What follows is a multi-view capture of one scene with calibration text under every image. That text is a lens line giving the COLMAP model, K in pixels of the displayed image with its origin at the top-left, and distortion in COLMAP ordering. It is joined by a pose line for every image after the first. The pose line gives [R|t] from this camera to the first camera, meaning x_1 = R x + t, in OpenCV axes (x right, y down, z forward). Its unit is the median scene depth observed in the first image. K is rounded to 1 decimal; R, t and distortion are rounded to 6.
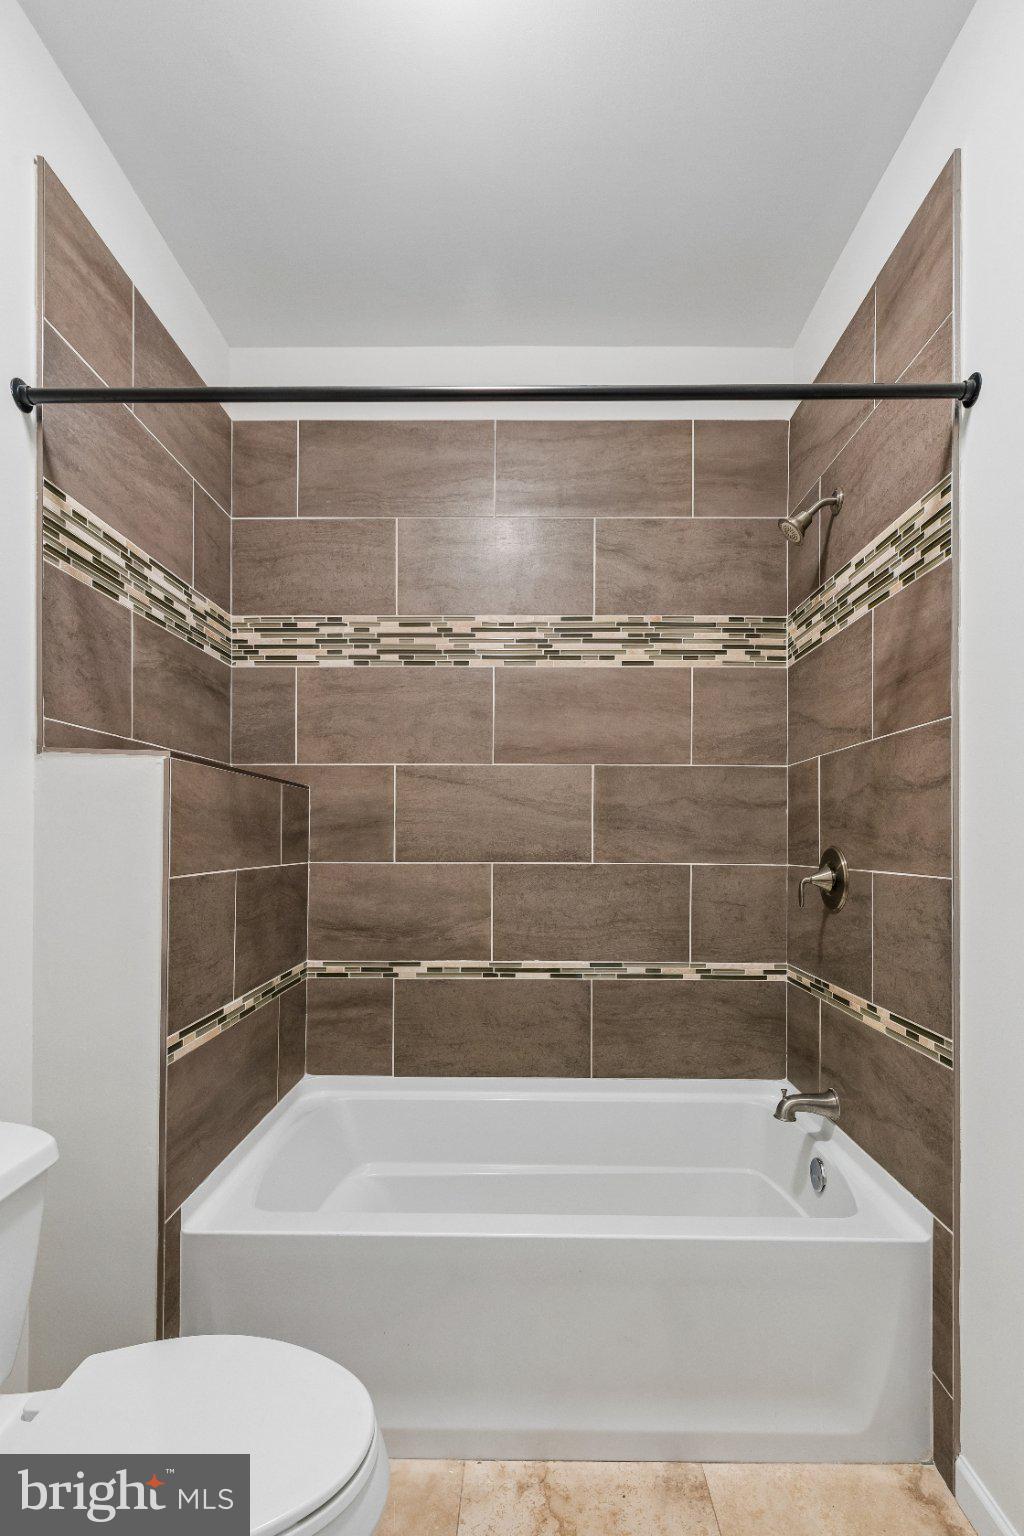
lens RADIAL K [[711.9, 0, 520.8], [0, 711.9, 836.2], [0, 0, 1]] dist [0.011233, -0.000492]
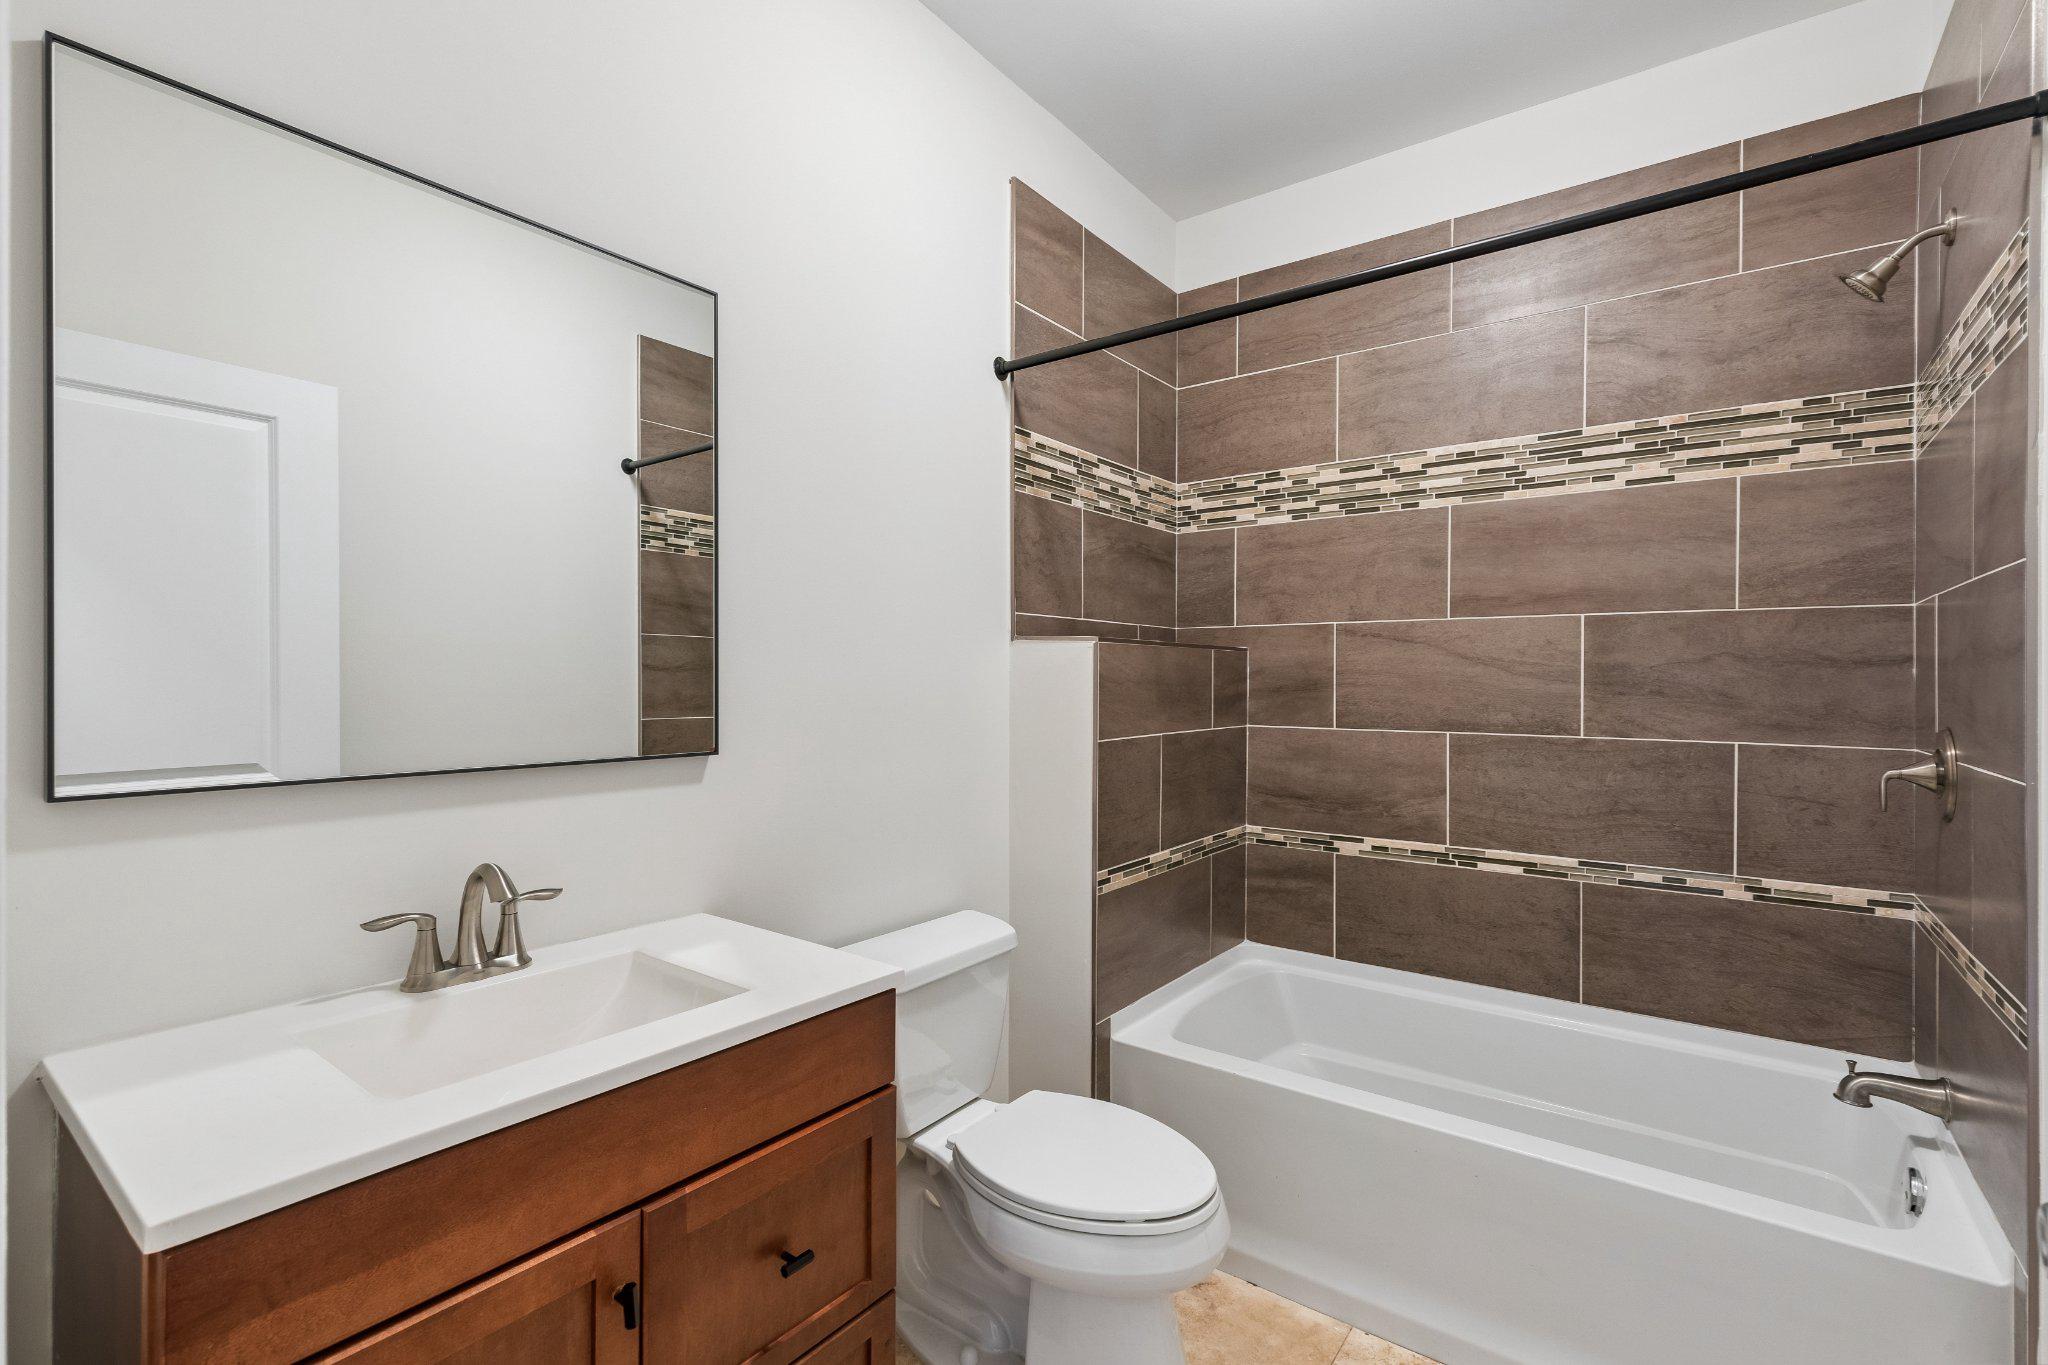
lens RADIAL K [[919.6, 0, 1028.3], [0, 919.6, 692.3], [0, 0, 1]] dist [0.007840, -0.000671]
pose [[0.808633, 0.007010, -0.588271, 0.209784], [0.002715, 0.999874, 0.015647, -0.030873], [0.588307, -0.014250, 0.808512, -0.208834]]
